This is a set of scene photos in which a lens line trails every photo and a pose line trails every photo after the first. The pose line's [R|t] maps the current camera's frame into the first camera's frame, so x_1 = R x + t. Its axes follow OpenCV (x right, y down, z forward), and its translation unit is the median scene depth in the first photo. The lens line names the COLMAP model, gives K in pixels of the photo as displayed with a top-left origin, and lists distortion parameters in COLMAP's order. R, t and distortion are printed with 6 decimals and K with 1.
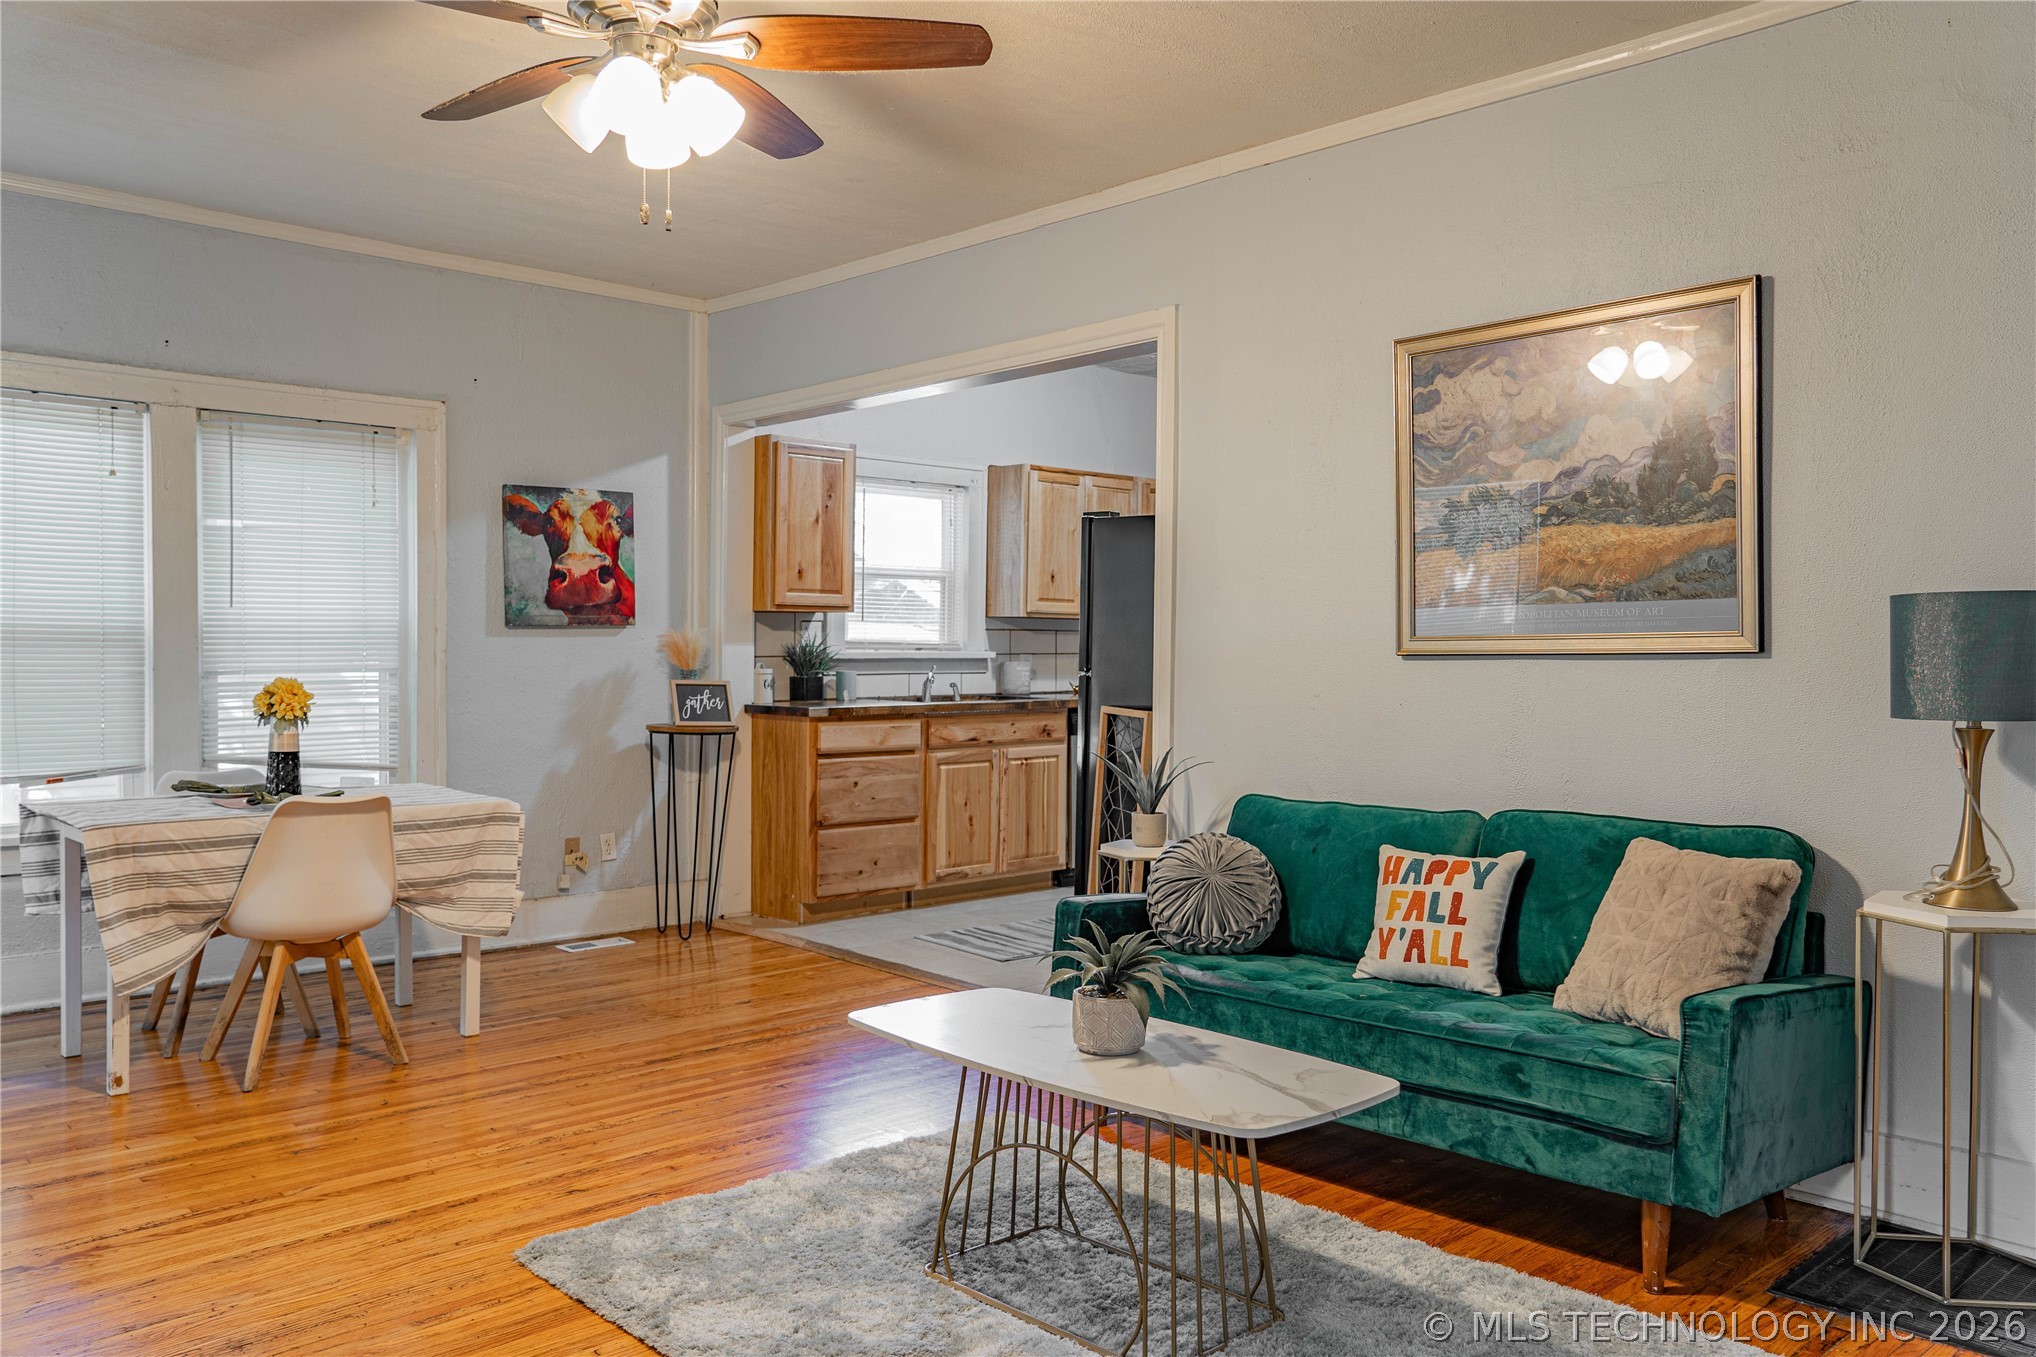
lens RADIAL K [[1539.3, 0, 1030.3], [0, 1539.3, 677.5], [0, 0, 1]] dist [0.005690, -0.005233]
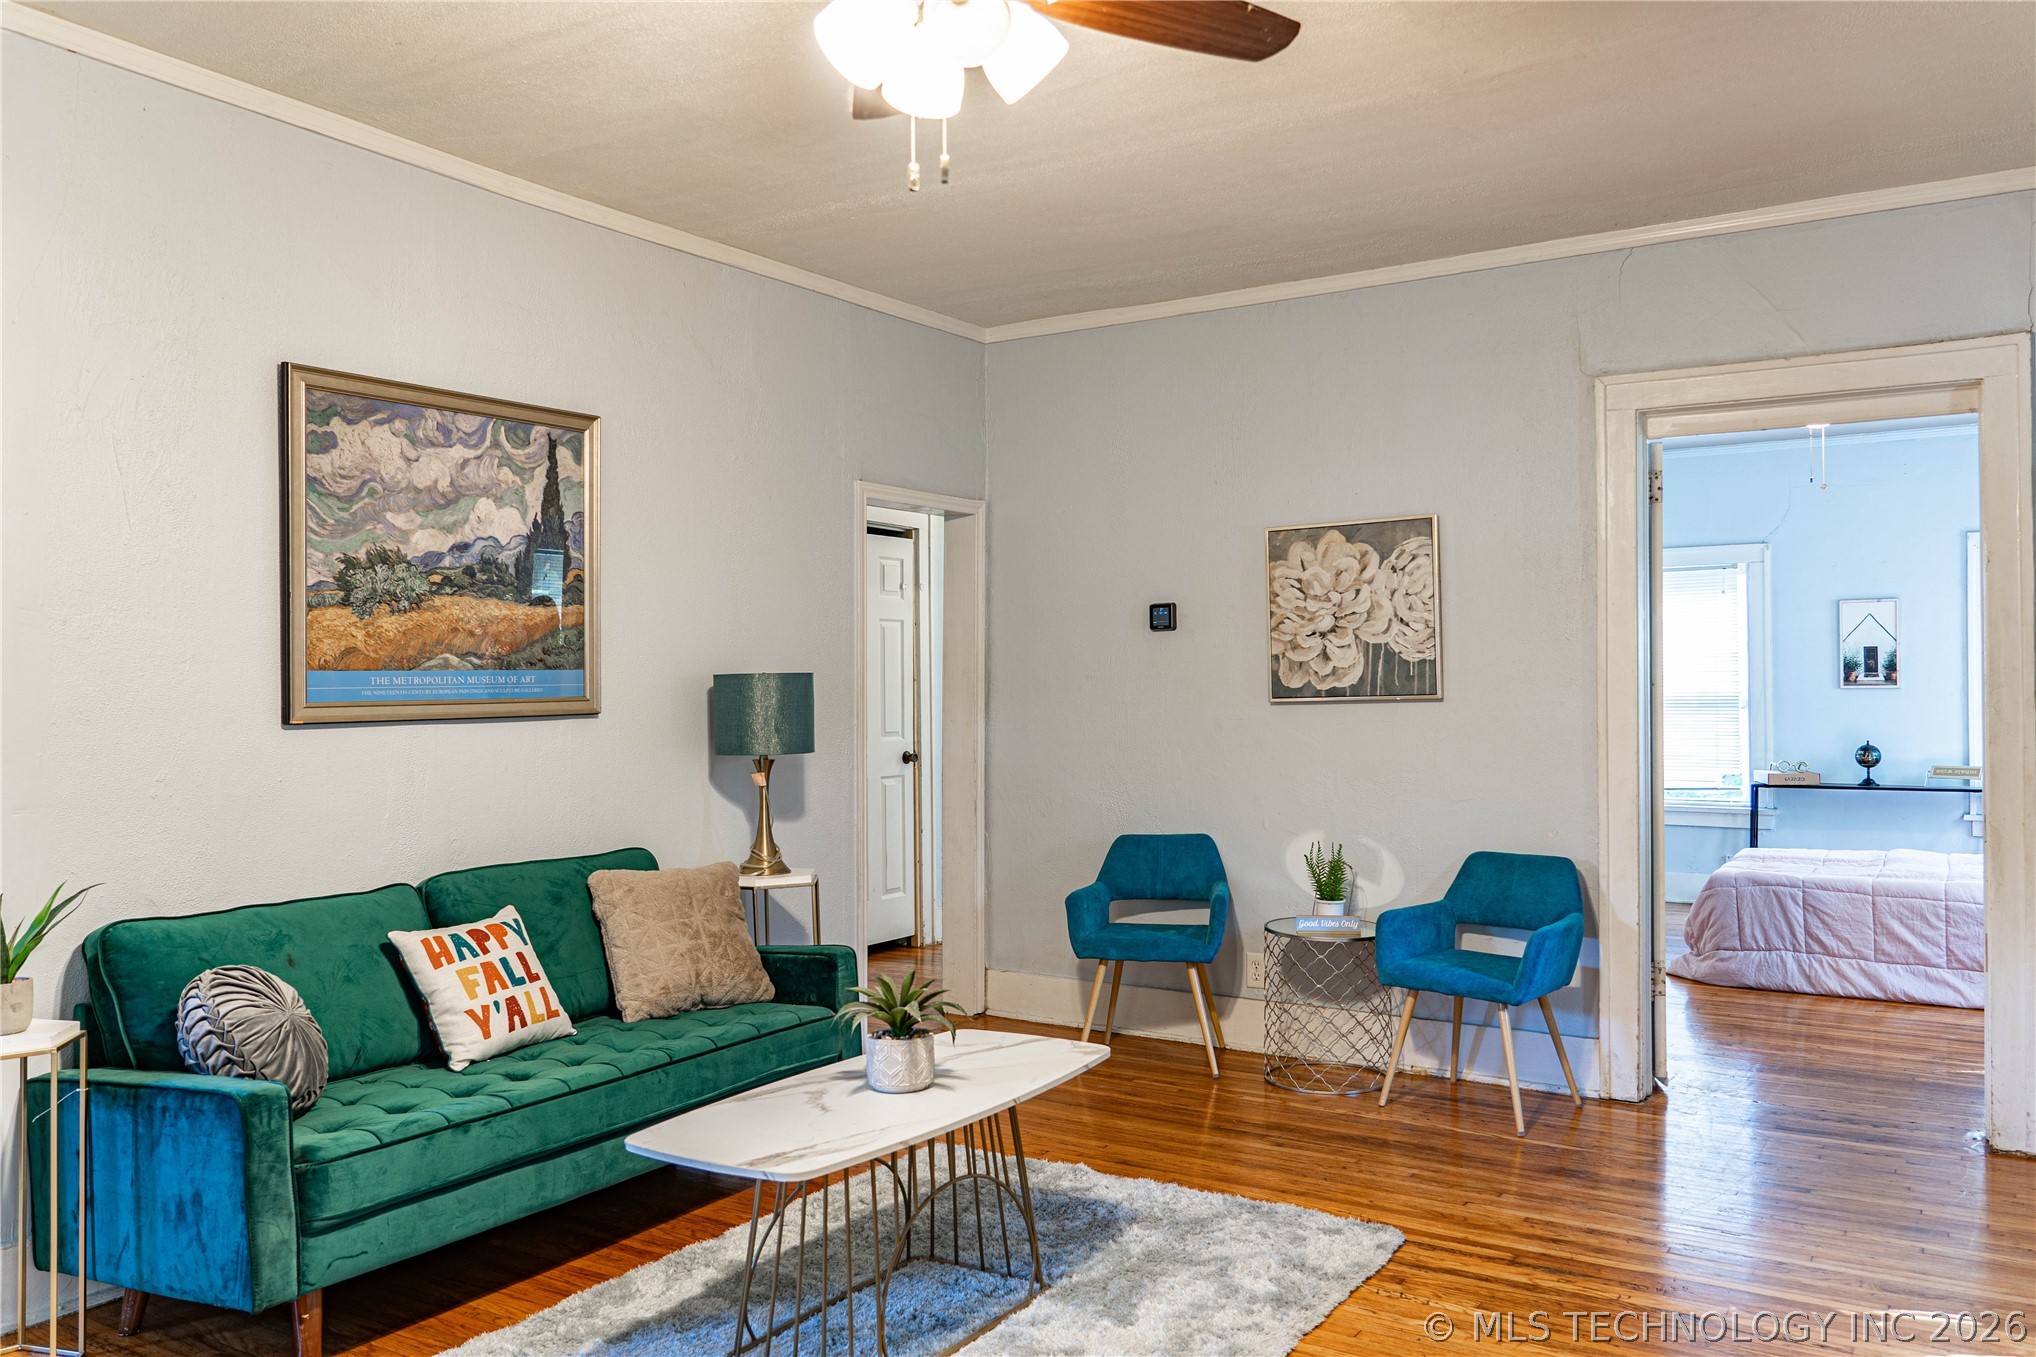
lens RADIAL K [[1563.8, 0, 1033.3], [0, 1563.8, 678.3], [0, 0, 1]] dist [0.006381, -0.000220]
pose [[-0.237976, 0.006868, 0.971247, -0.629354], [0.023747, 0.999717, -0.001251, -0.025748], [-0.970981, 0.022766, -0.238072, 0.702188]]
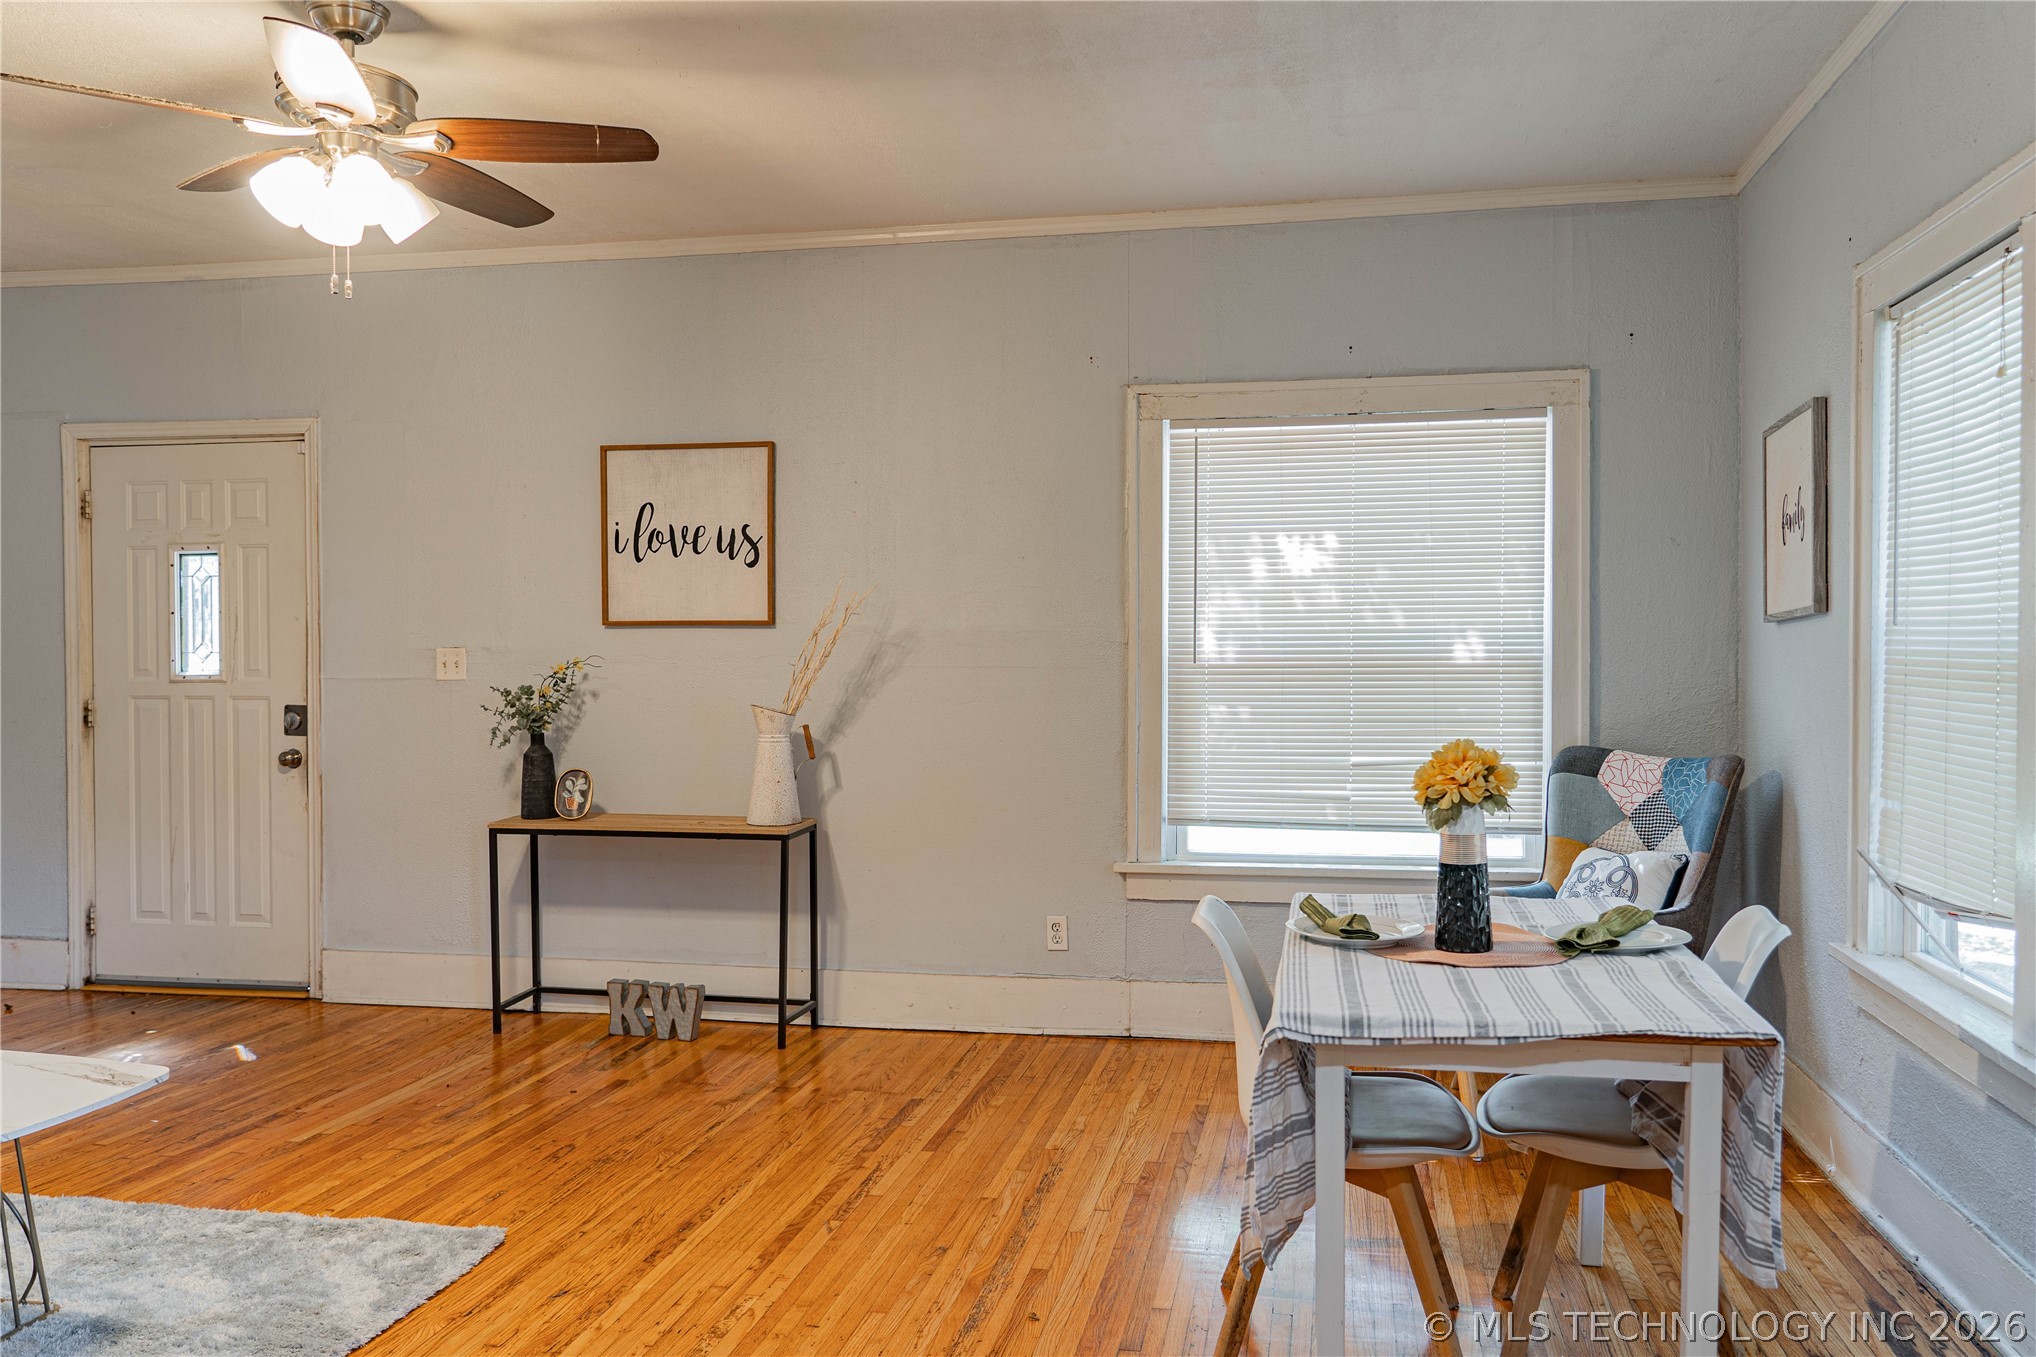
lens RADIAL K [[1577.5, 0, 1028.3], [0, 1577.5, 680.7], [0, 0, 1]] dist [-0.006662, -0.003008]
pose [[-0.815881, 0.002740, -0.578214, 0.005941], [-0.018808, 0.999334, 0.031273, -0.037656], [0.577915, 0.036390, -0.815286, 1.361436]]
